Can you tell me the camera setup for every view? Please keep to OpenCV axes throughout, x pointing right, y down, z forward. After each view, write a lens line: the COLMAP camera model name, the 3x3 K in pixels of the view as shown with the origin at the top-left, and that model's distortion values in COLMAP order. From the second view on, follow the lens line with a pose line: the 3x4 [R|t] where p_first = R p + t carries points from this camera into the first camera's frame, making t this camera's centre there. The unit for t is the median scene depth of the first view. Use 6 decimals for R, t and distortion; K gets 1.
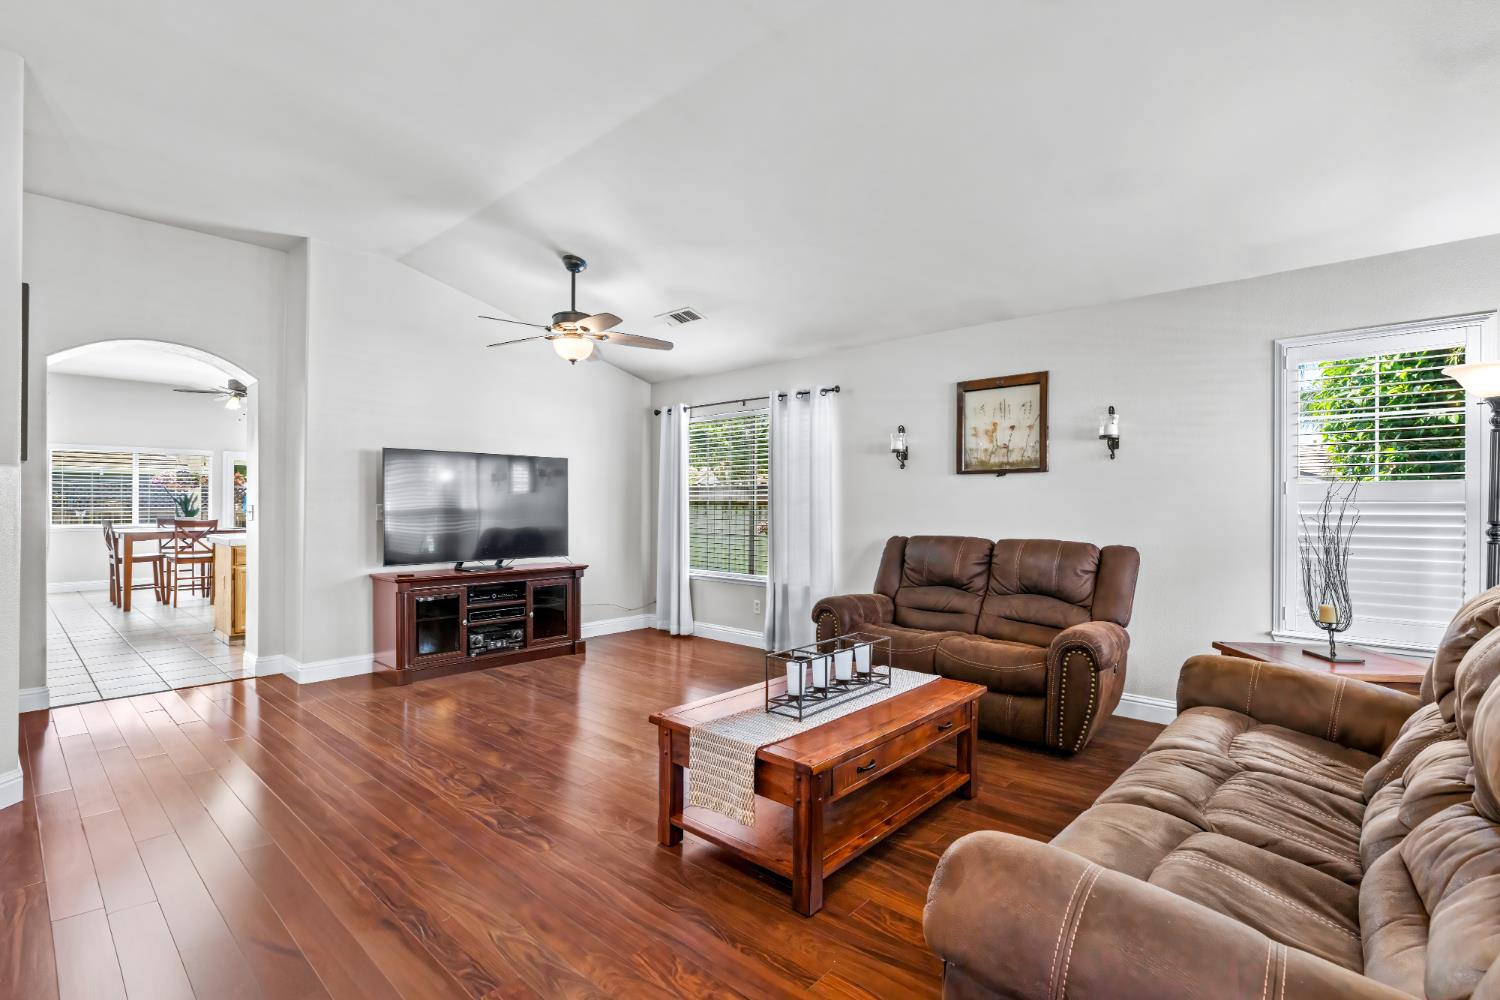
lens RADIAL K [[692.7, 0, 750.6], [0, 692.7, 506.7], [0, 0, 1]] dist [-0.006672, 0.000151]
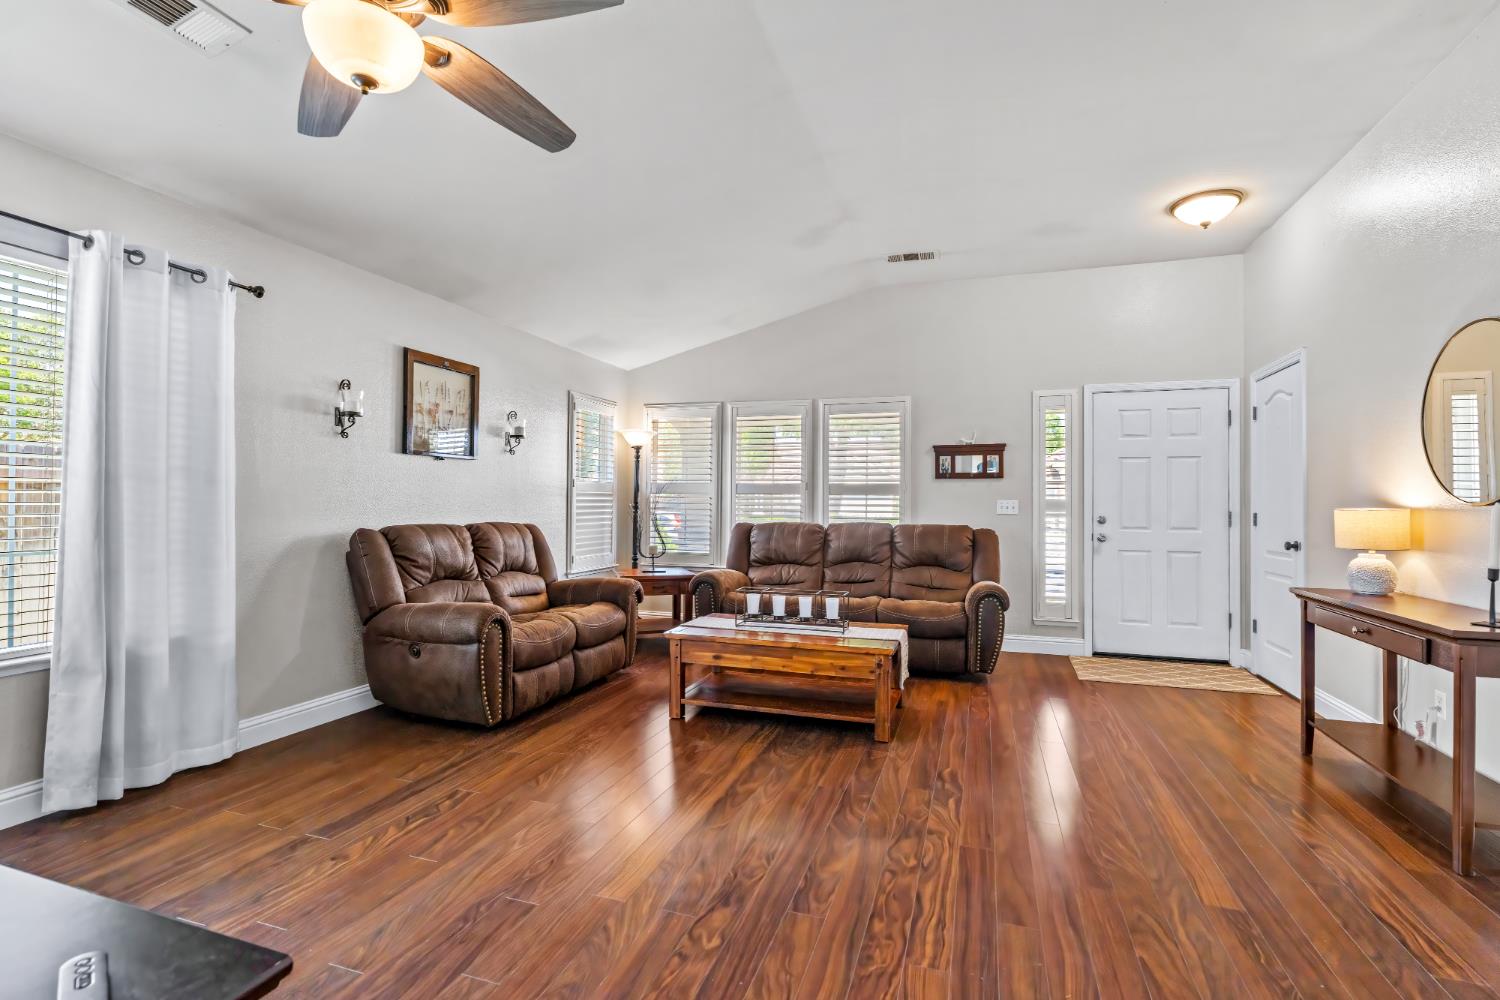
lens RADIAL K [[692.7, 0, 751.5], [0, 692.7, 497.1], [0, 0, 1]] dist [-0.006672, 0.000151]
pose [[-0.402144, -0.001118, 0.915576, -0.719324], [-0.011896, 0.999921, -0.004004, 0.006742], [-0.915499, -0.012502, -0.402126, 1.020047]]
